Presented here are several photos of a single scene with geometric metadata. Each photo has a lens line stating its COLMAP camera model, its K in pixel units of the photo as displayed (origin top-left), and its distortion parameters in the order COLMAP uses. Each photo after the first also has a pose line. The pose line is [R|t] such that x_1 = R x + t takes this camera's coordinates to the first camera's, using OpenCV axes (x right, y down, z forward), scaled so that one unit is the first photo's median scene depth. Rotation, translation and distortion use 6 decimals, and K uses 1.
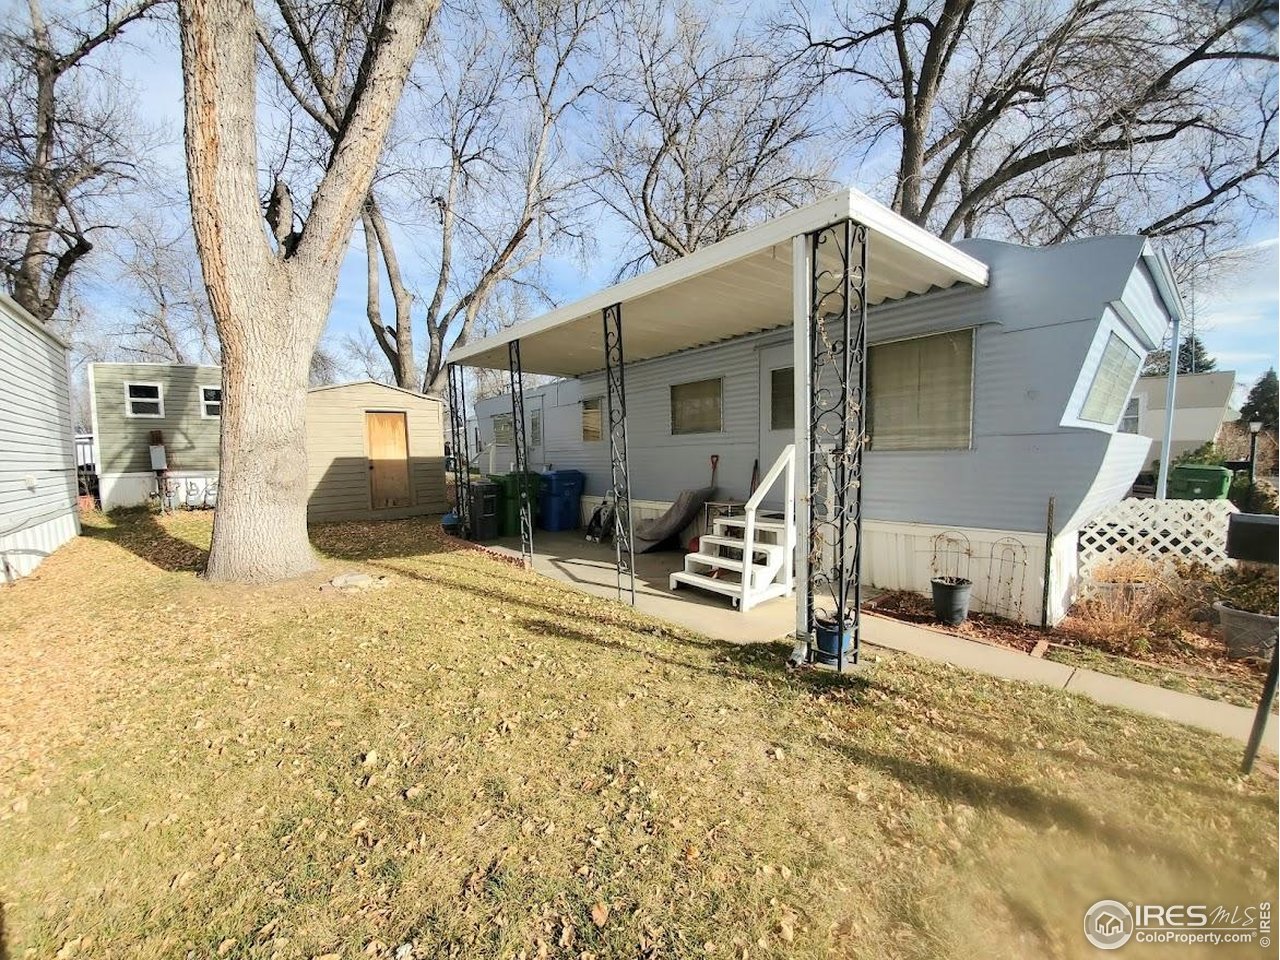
lens RADIAL K [[509.5, 0, 620.3], [0, 509.5, 493.8], [0, 0, 1]] dist [0.006820, -0.013442]
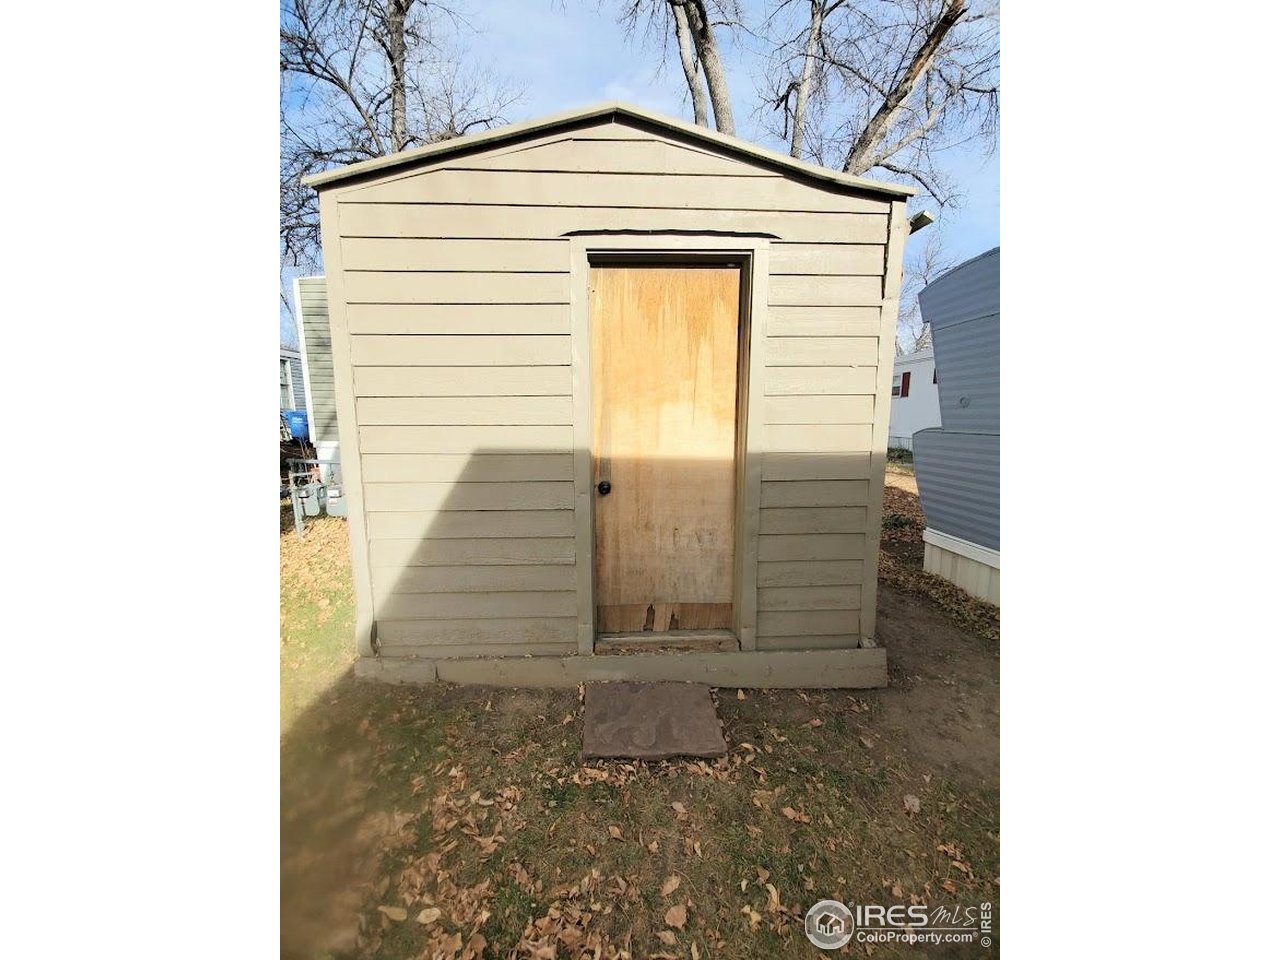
lens RADIAL K [[509.5, 0, 620.3], [0, 509.5, 493.8], [0, 0, 1]] dist [0.006820, -0.013442]
pose [[0.826924, 0.100402, -0.553278, -0.301625], [-0.054802, 0.993636, 0.098406, -0.066580], [0.559637, -0.051054, 0.827164, 0.706518]]
